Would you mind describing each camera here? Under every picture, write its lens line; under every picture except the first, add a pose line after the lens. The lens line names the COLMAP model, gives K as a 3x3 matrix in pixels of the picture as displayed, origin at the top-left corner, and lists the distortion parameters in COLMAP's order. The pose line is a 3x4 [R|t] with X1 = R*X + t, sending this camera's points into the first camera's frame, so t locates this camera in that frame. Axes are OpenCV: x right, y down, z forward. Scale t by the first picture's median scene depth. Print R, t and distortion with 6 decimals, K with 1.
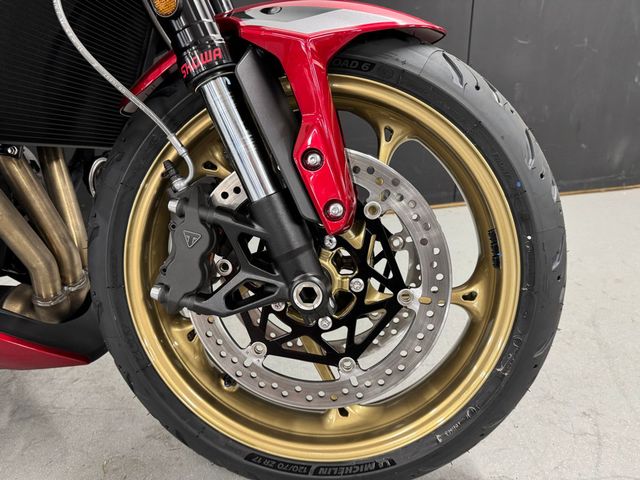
lens RADIAL K [[450.9, 0, 316.6], [0, 450.9, 234.7], [0, 0, 1]] dist [0.027343, -0.047974]
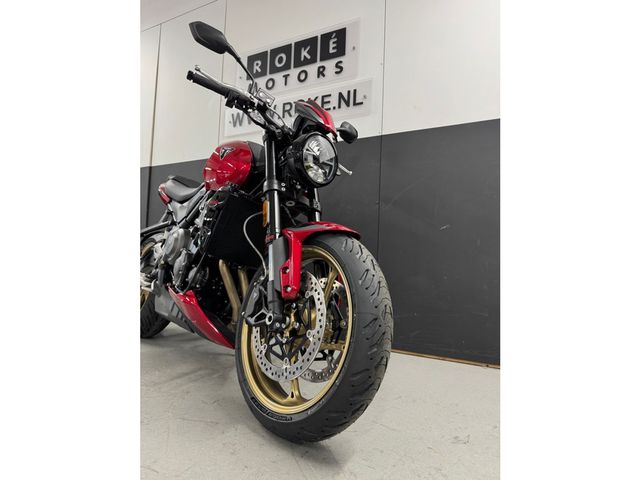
lens RADIAL K [[347.8, 0, 322.1], [0, 347.8, 237.2], [0, 0, 1]] dist [-0.008353, -0.000582]
pose [[0.752436, 0.003135, -0.658658, 1.419310], [-0.294589, 0.896000, -0.332268, 0.266971], [0.589115, 0.444044, 0.675106, -0.378030]]
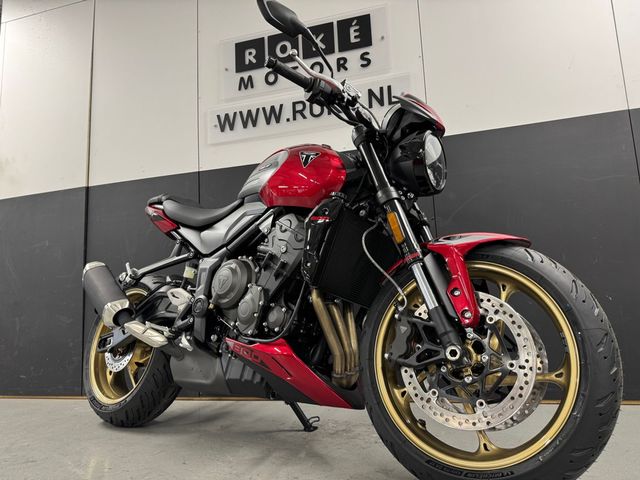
lens RADIAL K [[450.9, 0, 319.1], [0, 450.9, 240.1], [0, 0, 1]] dist [0.027343, -0.047974]
pose [[0.863571, -0.096328, -0.494941, 0.495358], [-0.163022, 0.875525, -0.454840, 0.676829], [0.477147, 0.473473, 0.740374, -1.035788]]
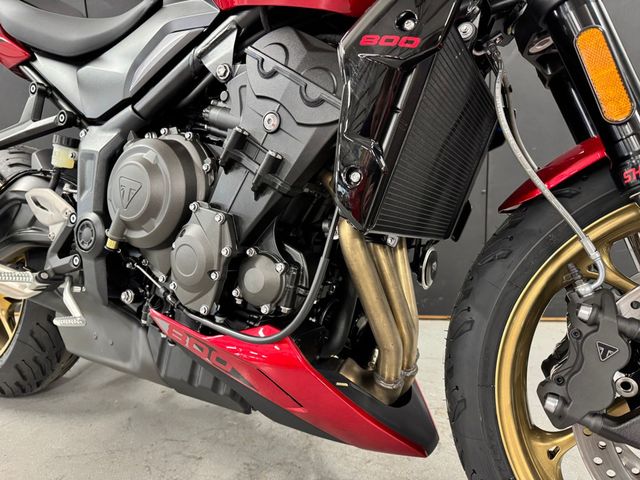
lens RADIAL K [[450.9, 0, 314.8], [0, 450.9, 241.8], [0, 0, 1]] dist [0.027343, -0.047974]
pose [[0.920702, 0.056939, -0.386089, -0.450102], [-0.117175, 0.983987, -0.134311, -0.016048], [0.372259, 0.168901, 0.912631, -0.074972]]
